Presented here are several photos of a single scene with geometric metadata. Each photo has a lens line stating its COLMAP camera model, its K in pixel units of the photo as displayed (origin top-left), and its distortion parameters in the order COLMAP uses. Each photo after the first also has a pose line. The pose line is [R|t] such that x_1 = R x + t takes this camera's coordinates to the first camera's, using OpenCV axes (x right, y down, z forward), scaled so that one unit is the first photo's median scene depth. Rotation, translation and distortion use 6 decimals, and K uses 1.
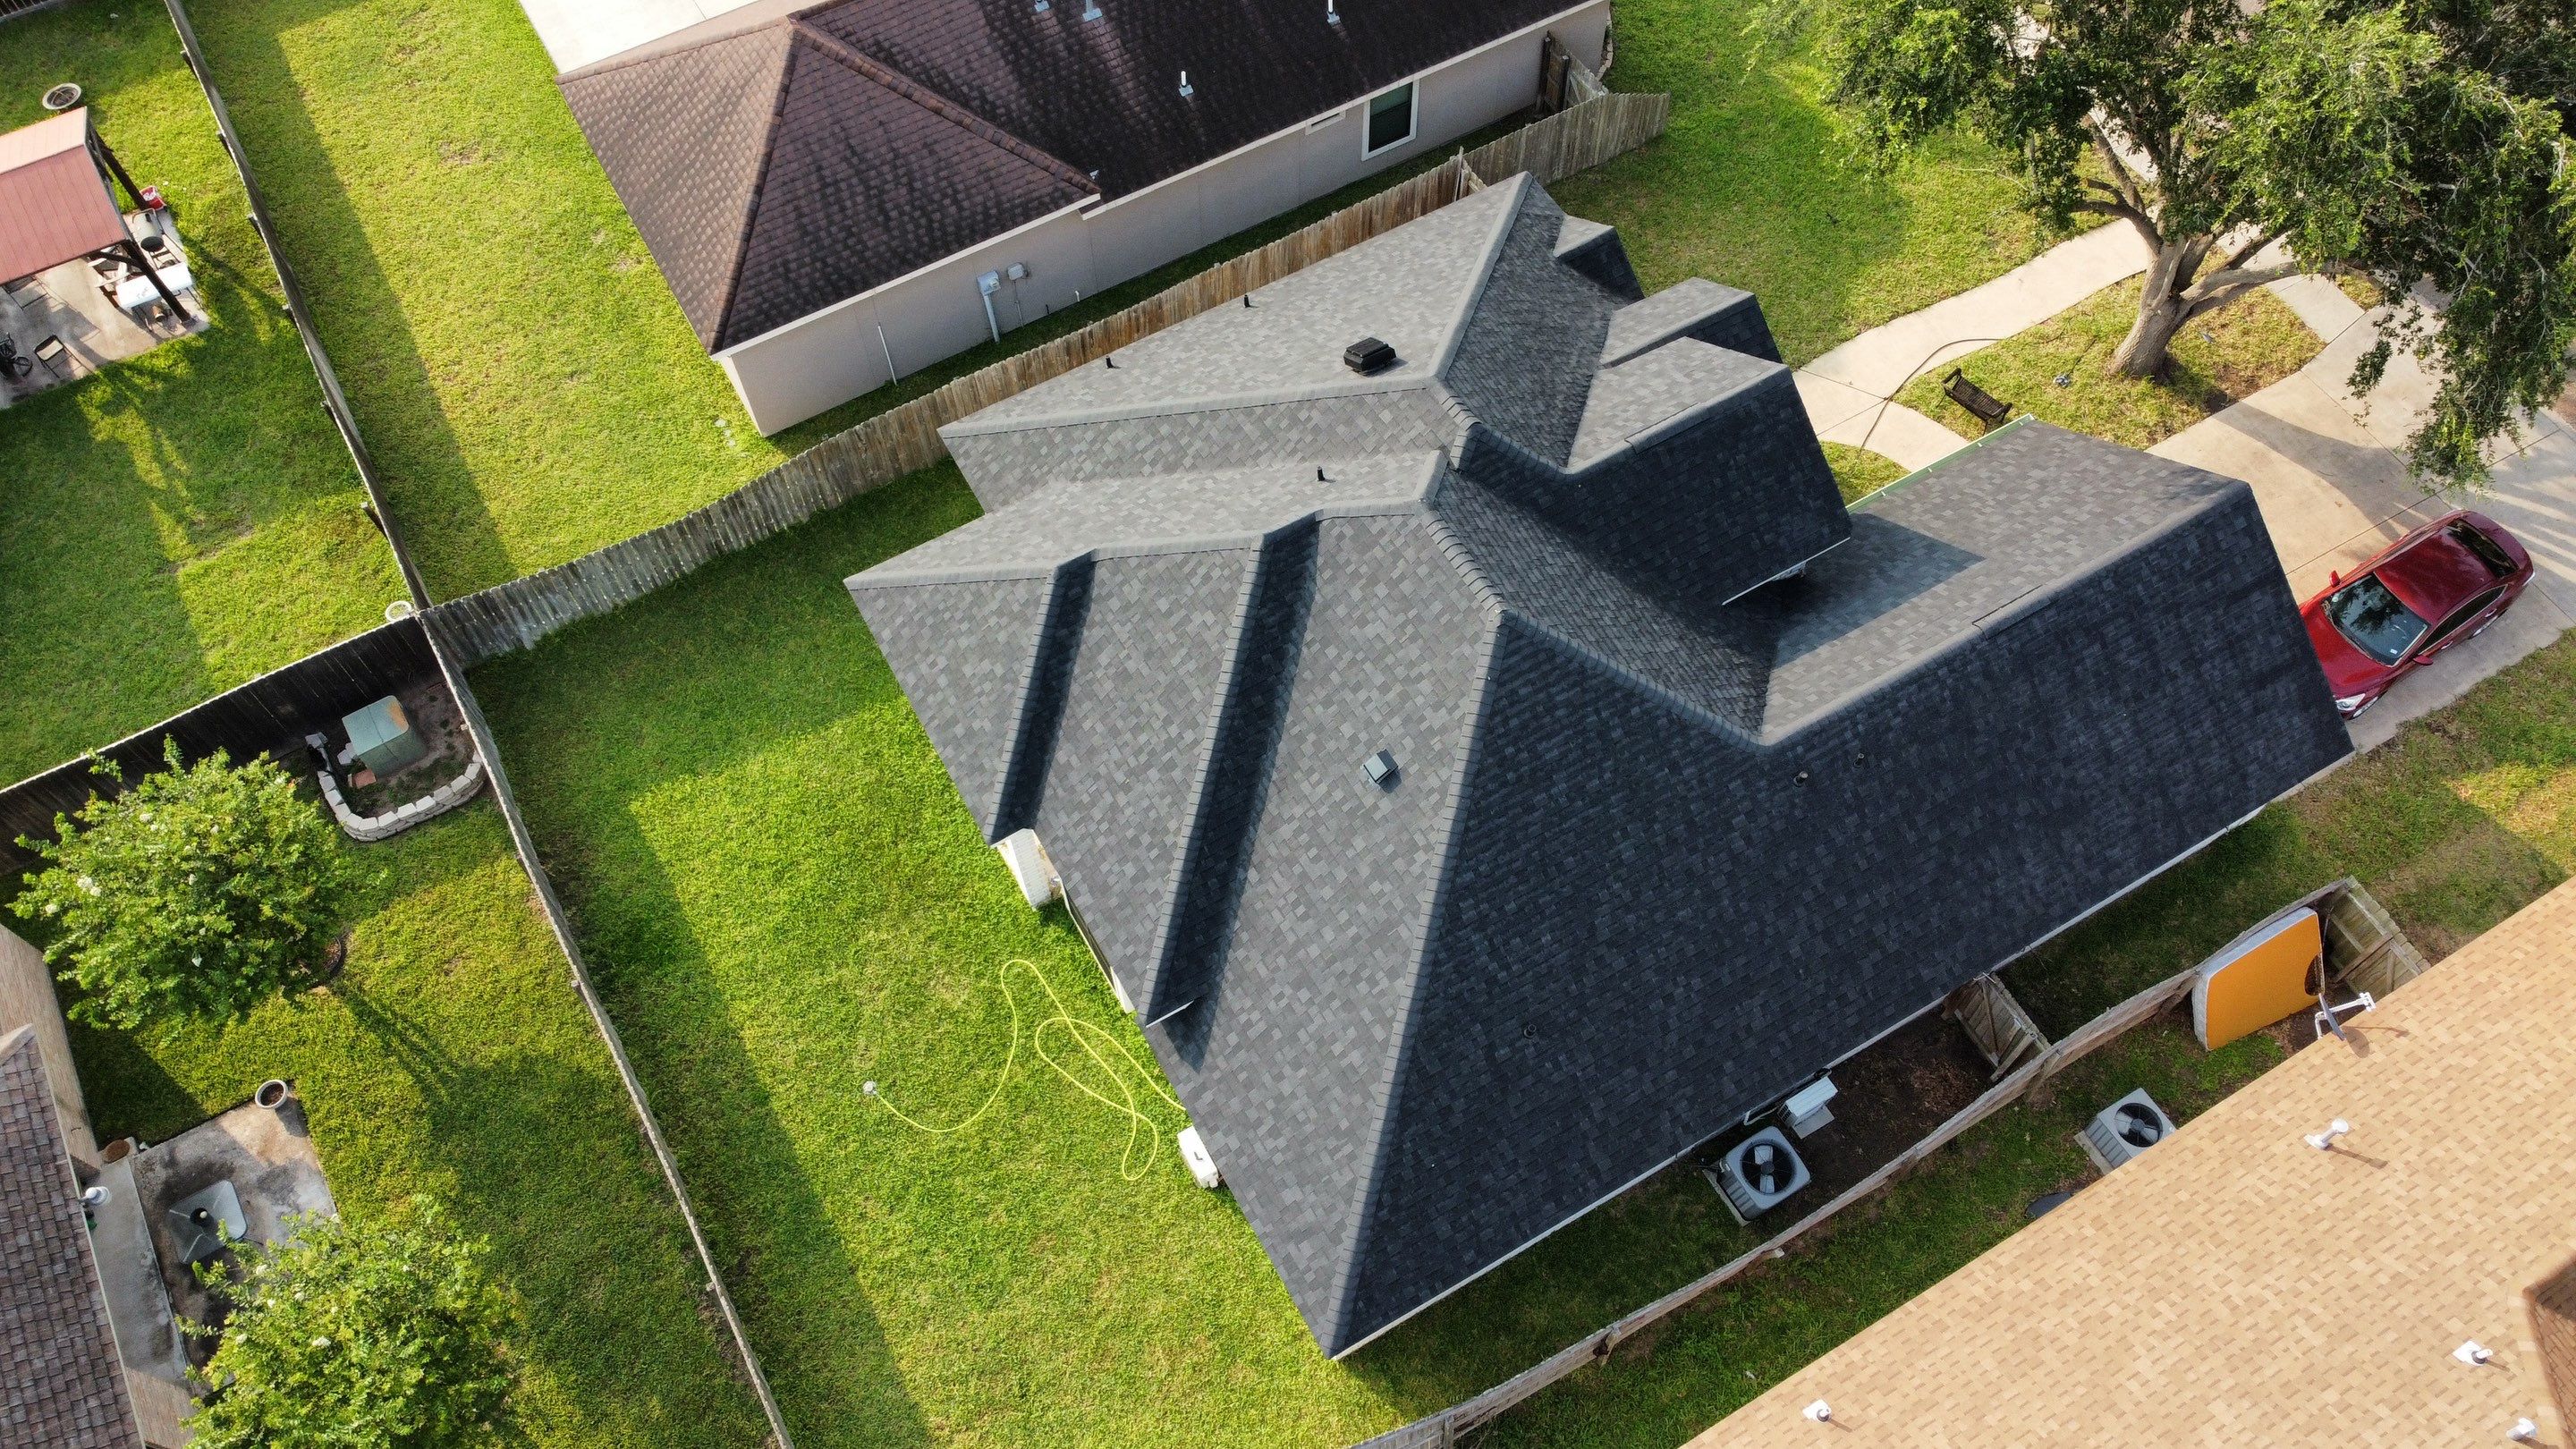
lens RADIAL K [[1951.5, 0, 1290.5], [0, 1951.5, 714.8], [0, 0, 1]] dist [0.012530, -0.011950]
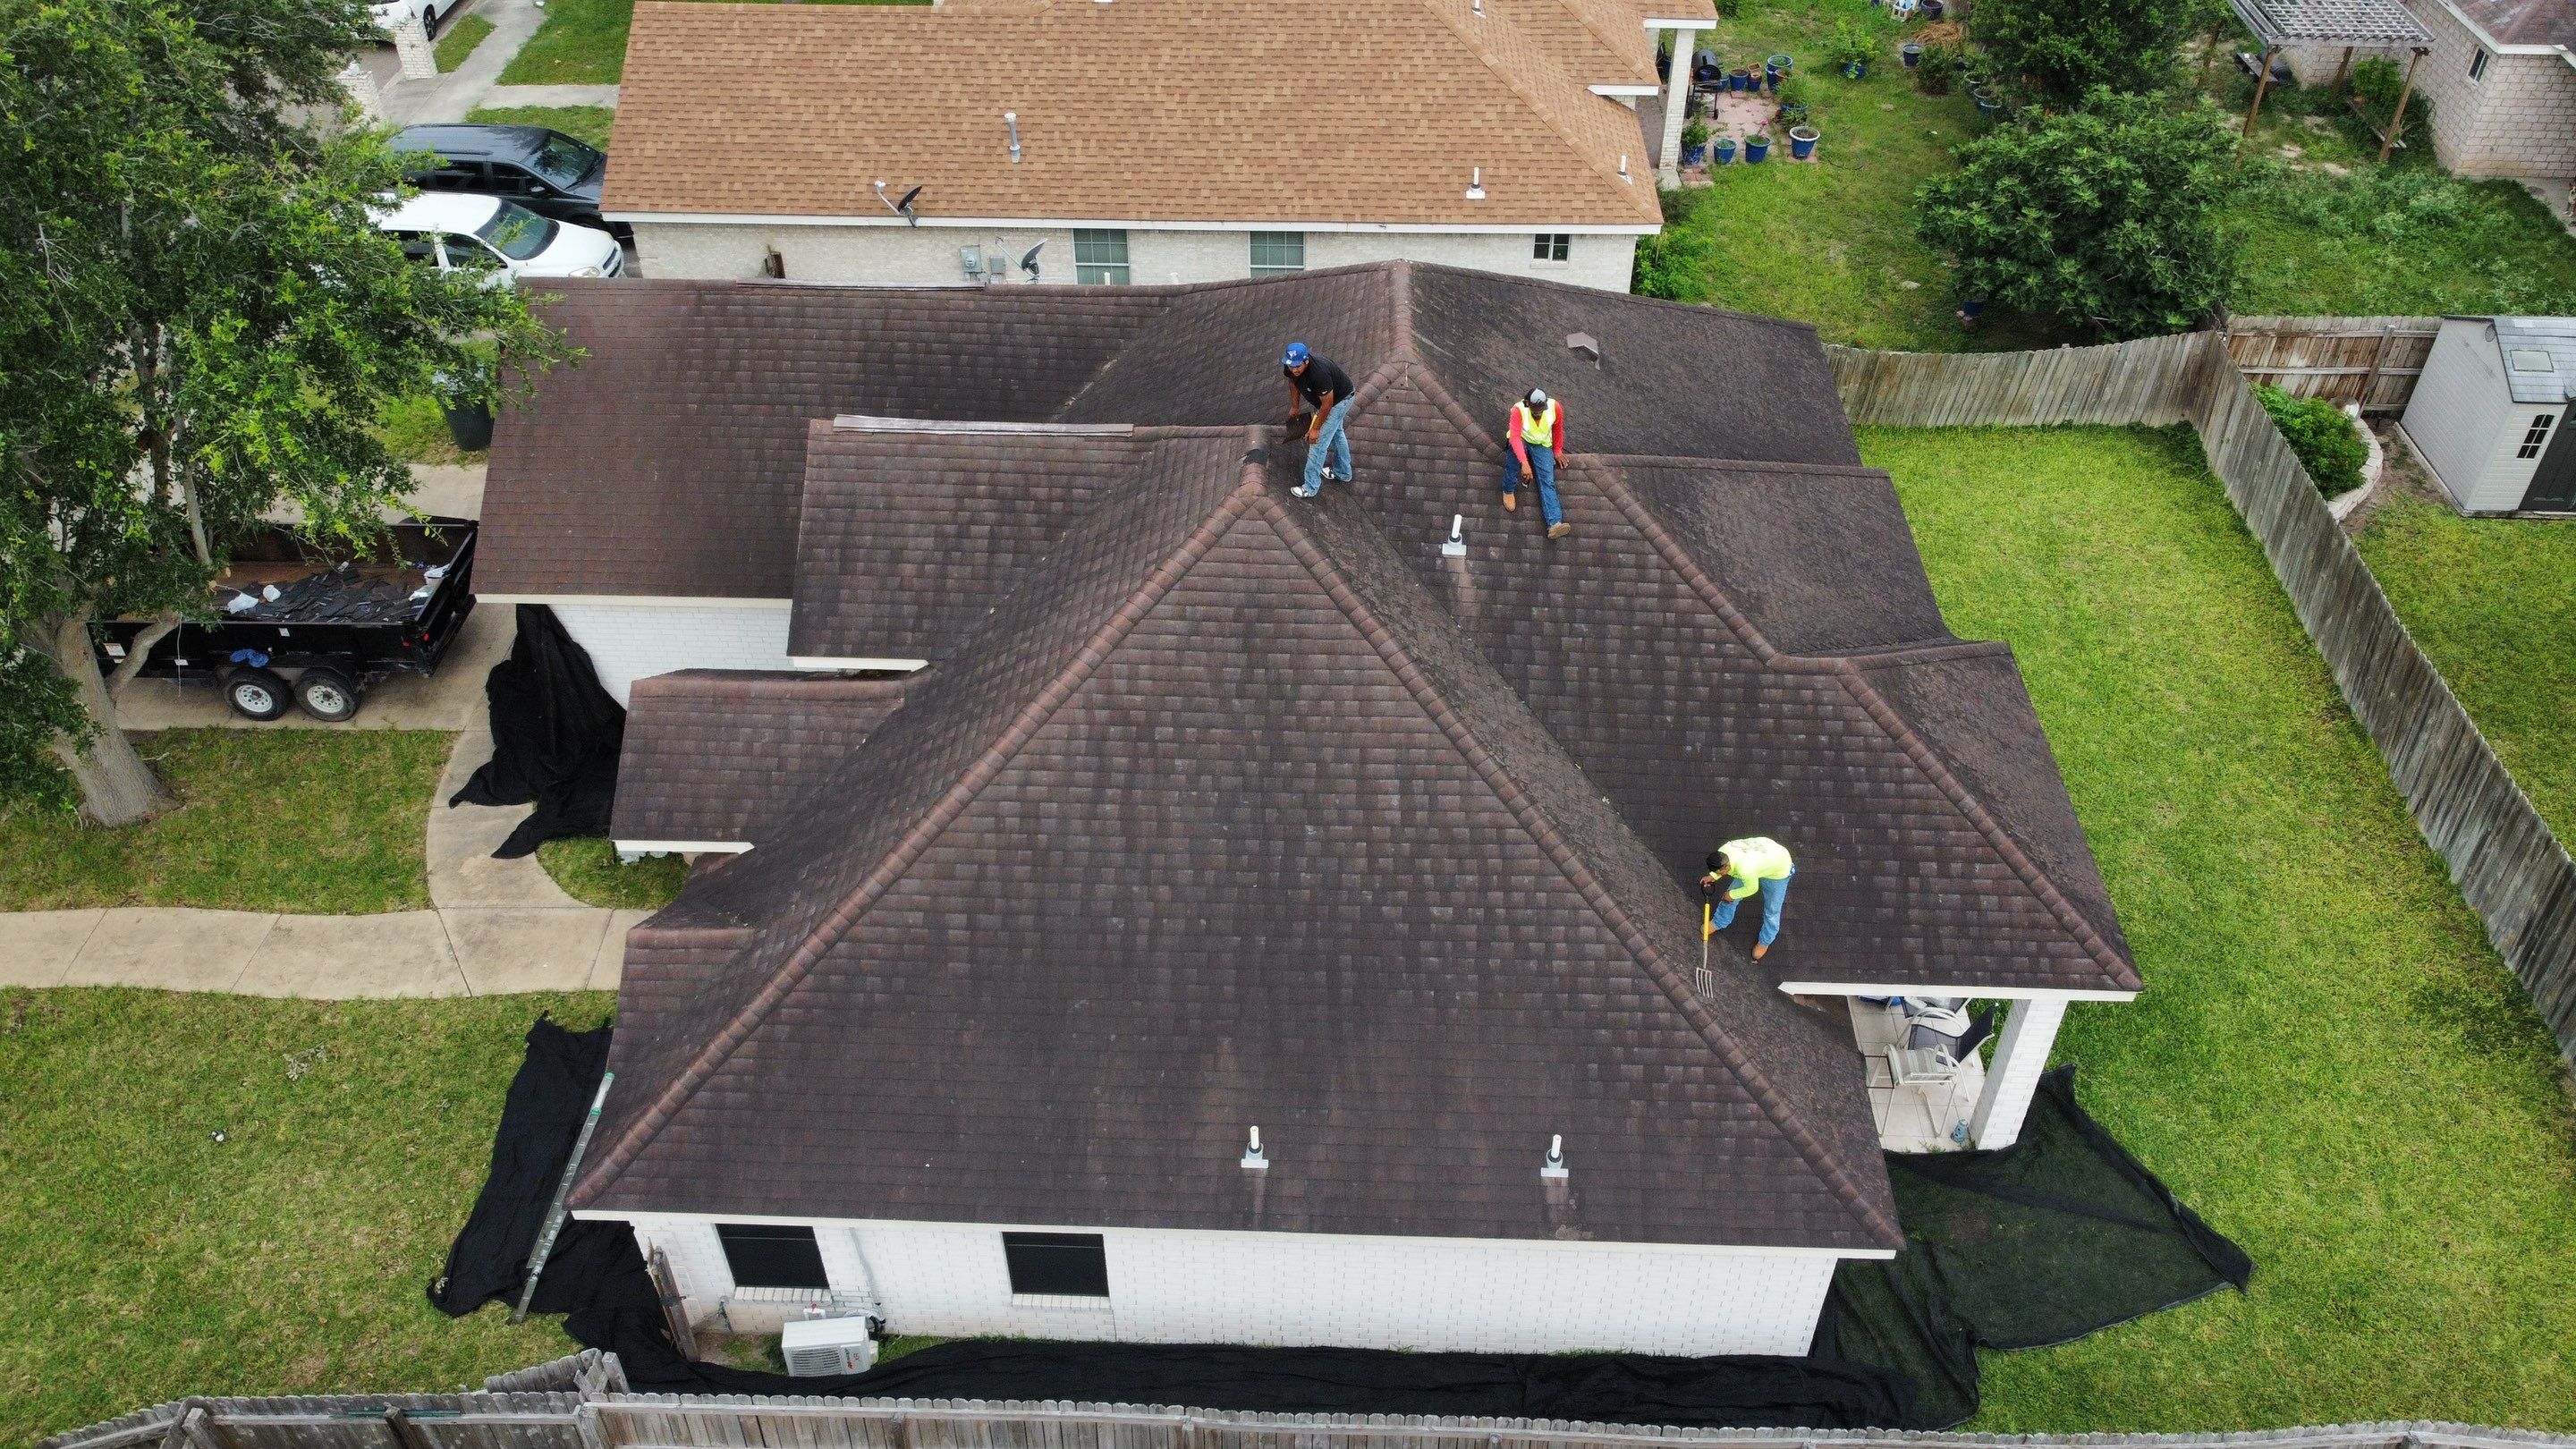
lens RADIAL K [[1951.5, 0, 1283.9], [0, 1951.5, 722.1], [0, 0, 1]] dist [0.012530, -0.011950]
pose [[-0.848795, -0.331062, 0.412245, -0.231958], [0.464219, -0.093426, 0.880779, -0.737194], [-0.253078, 0.938973, 0.232985, 0.871670]]
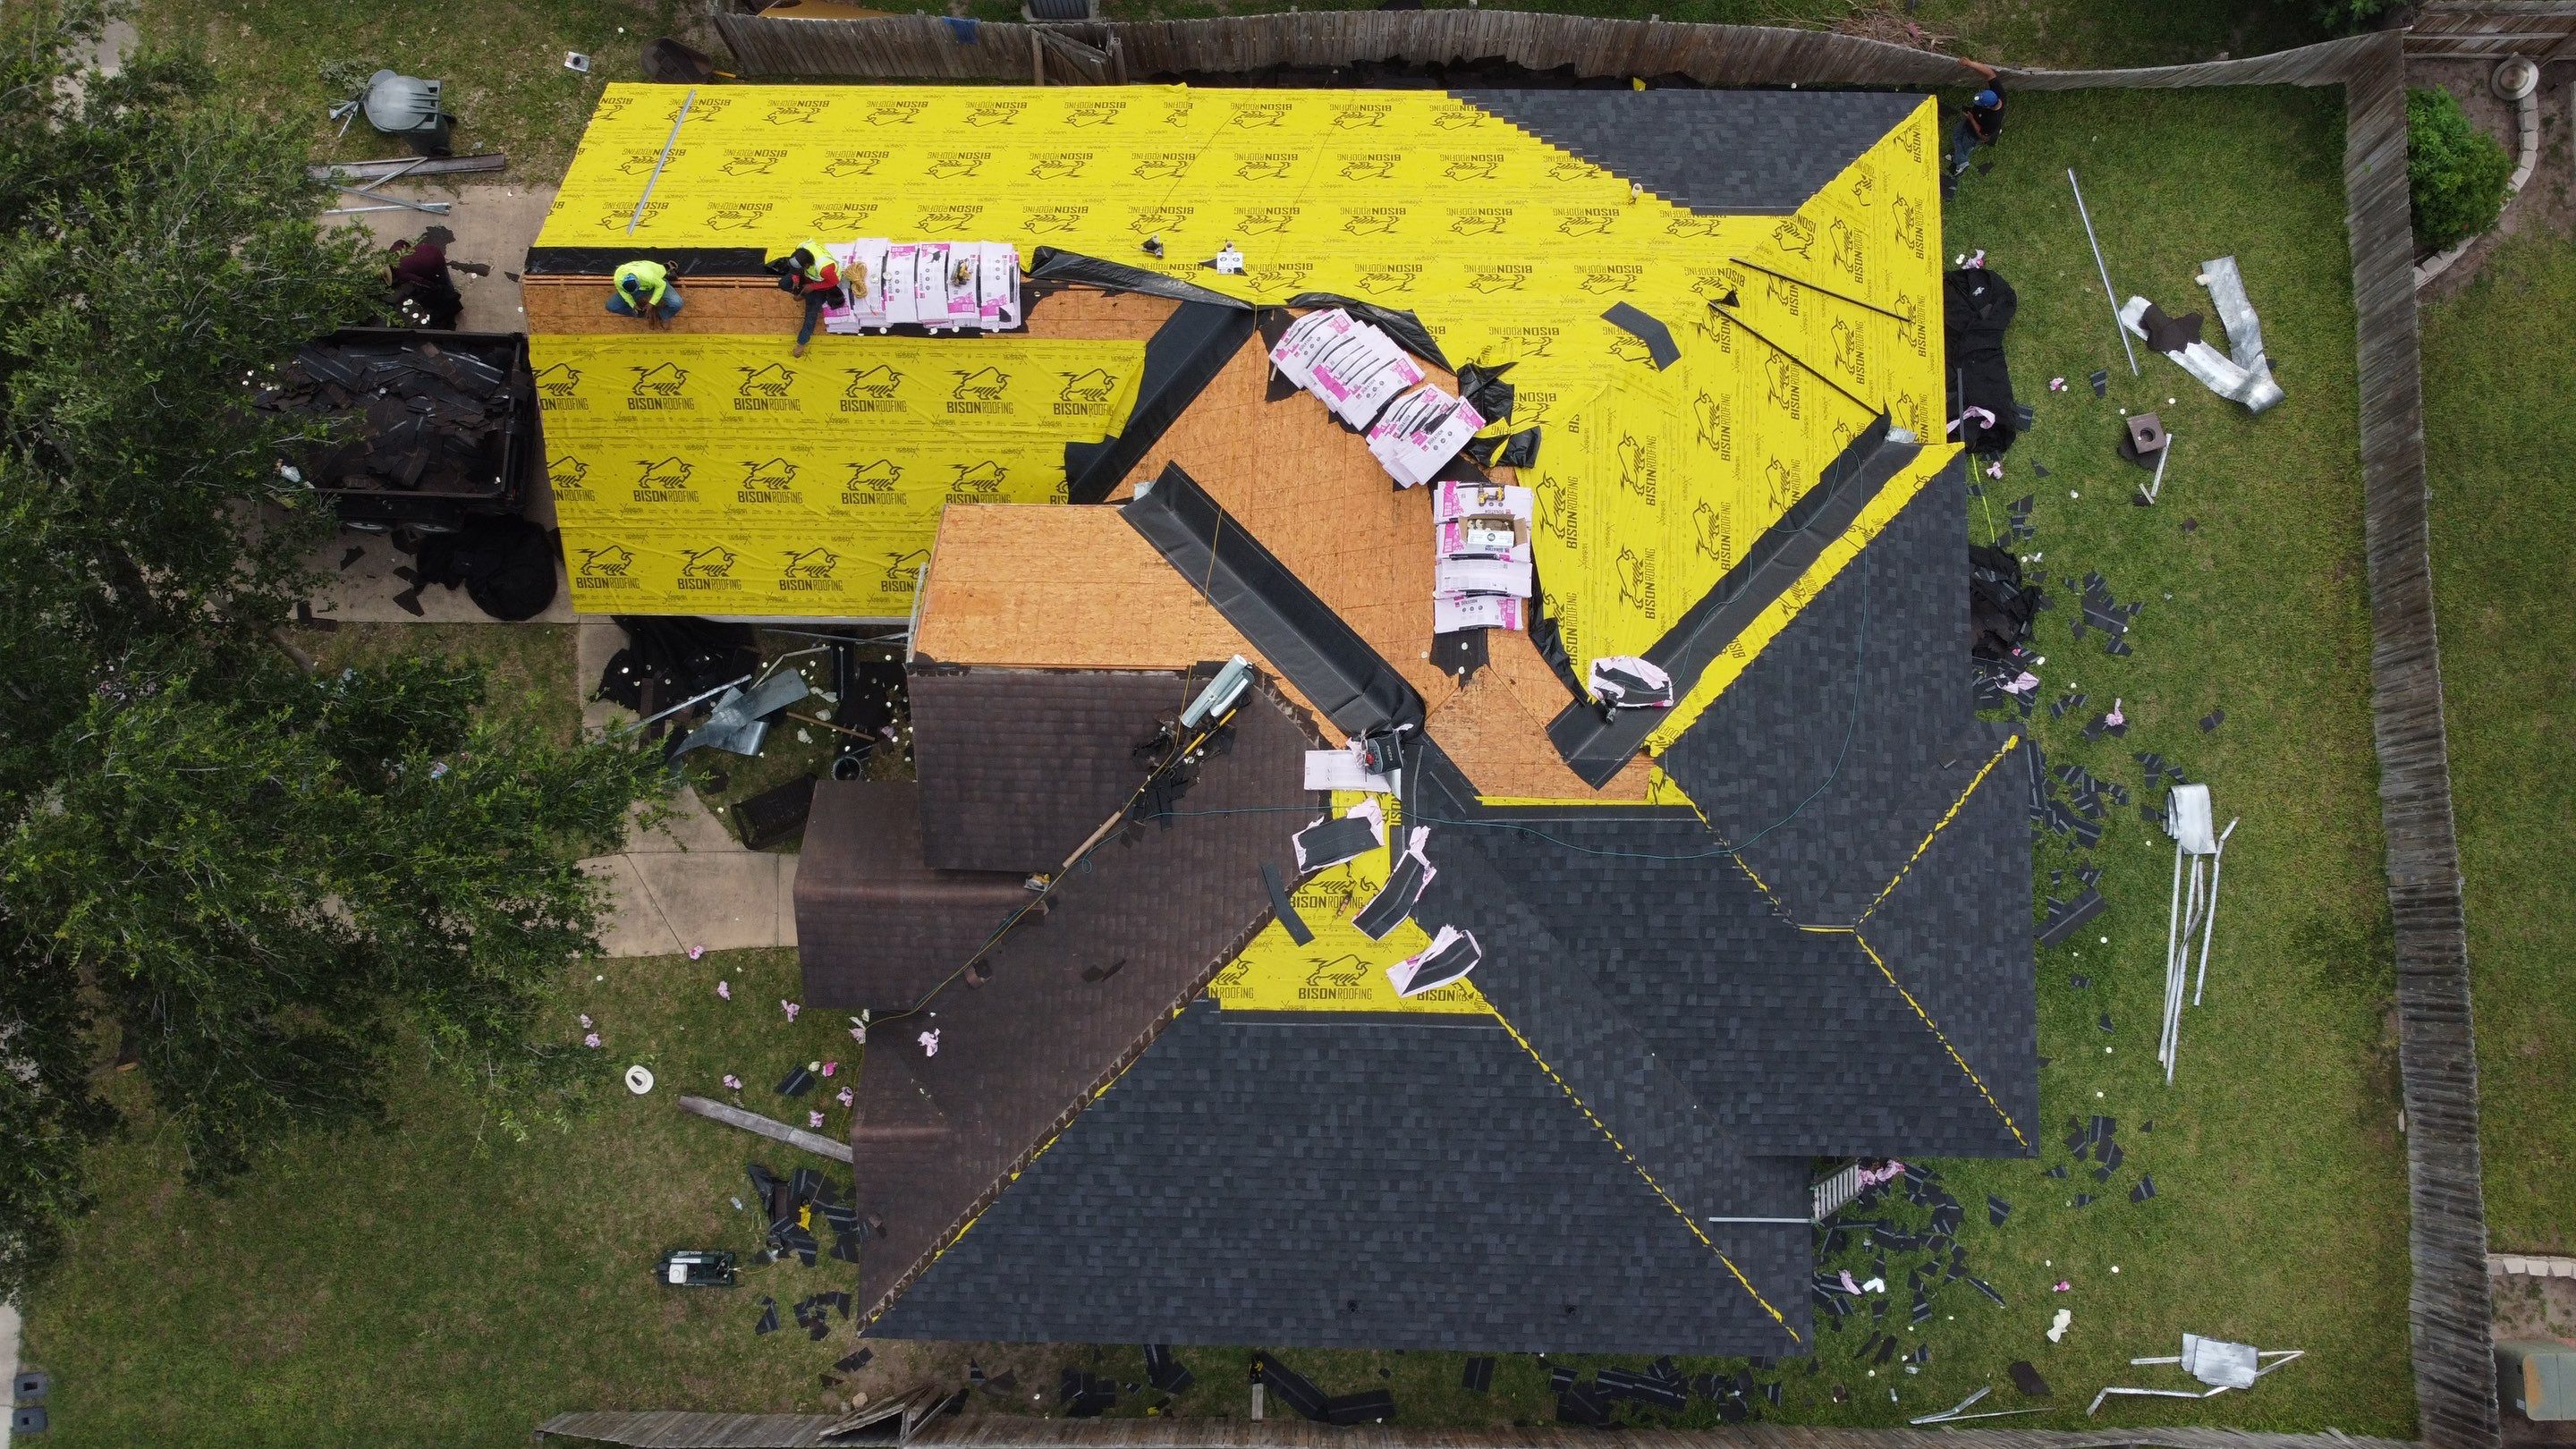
lens RADIAL K [[1951.5, 0, 1288.3], [0, 1951.5, 726.9], [0, 0, 1]] dist [0.012530, -0.011950]
pose [[-0.859904, -0.502661, 0.088871, 0.045803], [0.453332, -0.671981, 0.585603, -0.559687], [-0.234640, 0.543850, 0.805711, 0.359606]]
